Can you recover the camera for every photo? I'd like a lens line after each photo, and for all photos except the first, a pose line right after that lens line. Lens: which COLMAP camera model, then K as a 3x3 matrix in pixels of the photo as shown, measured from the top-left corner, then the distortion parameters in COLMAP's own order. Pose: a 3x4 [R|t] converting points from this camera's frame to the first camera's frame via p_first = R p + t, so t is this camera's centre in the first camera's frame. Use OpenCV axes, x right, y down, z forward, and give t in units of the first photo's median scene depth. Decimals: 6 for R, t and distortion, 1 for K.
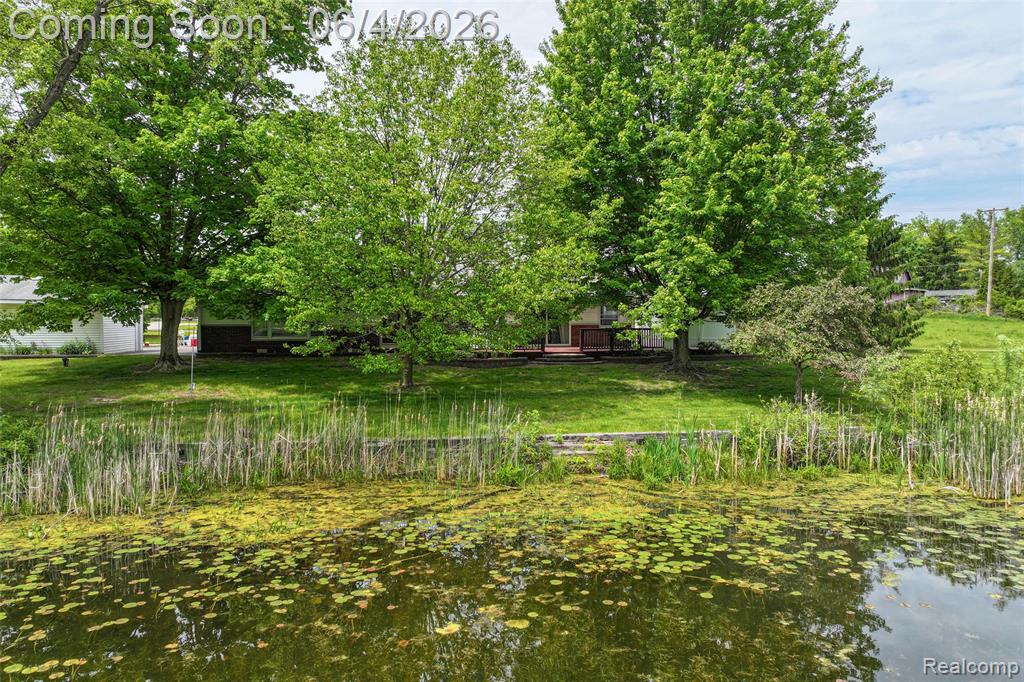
lens RADIAL K [[720.5, 0, 511.7], [0, 720.5, 338.8], [0, 0, 1]] dist [0.000079, 0.017287]
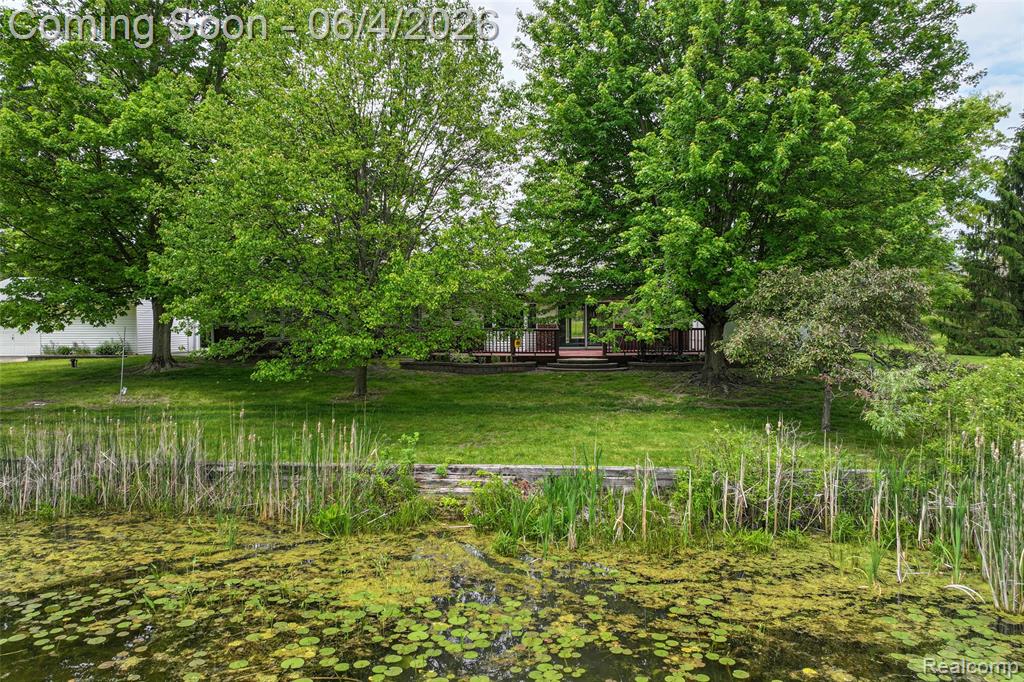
lens RADIAL K [[720.5, 0, 511.3], [0, 720.5, 340.8], [0, 0, 1]] dist [0.000079, 0.017287]
pose [[0.973204, 0.002601, -0.229930, 0.257995], [-0.001866, 0.999992, 0.003412, -0.003427], [0.229937, -0.002892, 0.973201, 0.213976]]
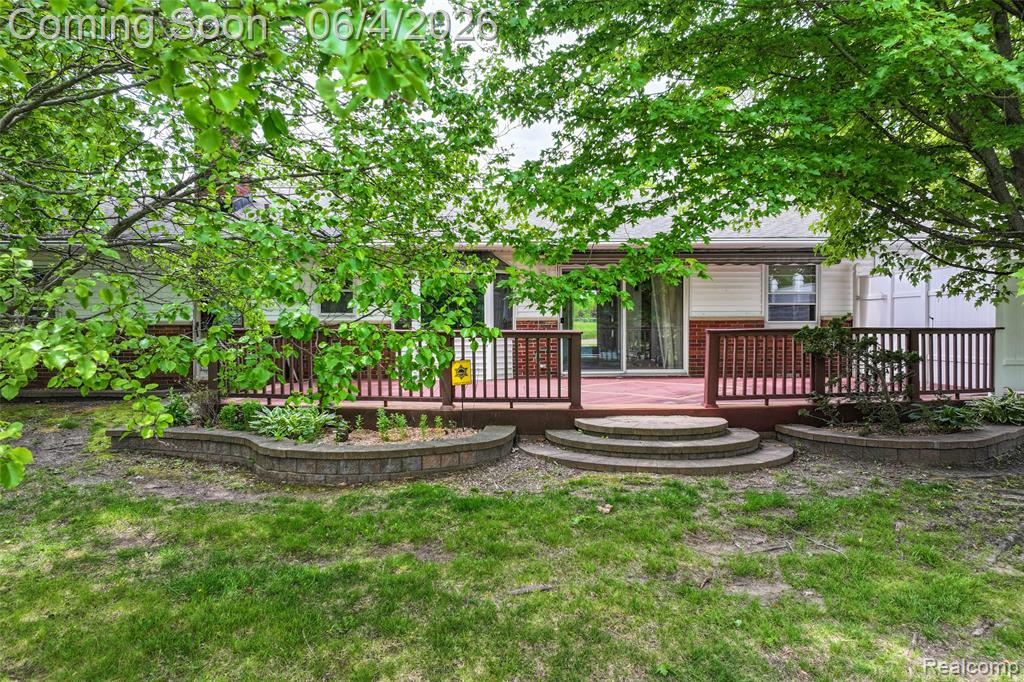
lens RADIAL K [[720.5, 0, 510.8], [0, 720.5, 343.9], [0, 0, 1]] dist [0.000079, 0.017287]
pose [[0.982871, -0.007732, -0.184132, 0.098829], [0.006211, 0.999942, -0.008836, -0.008380], [0.184189, 0.007541, 0.982862, 0.975622]]
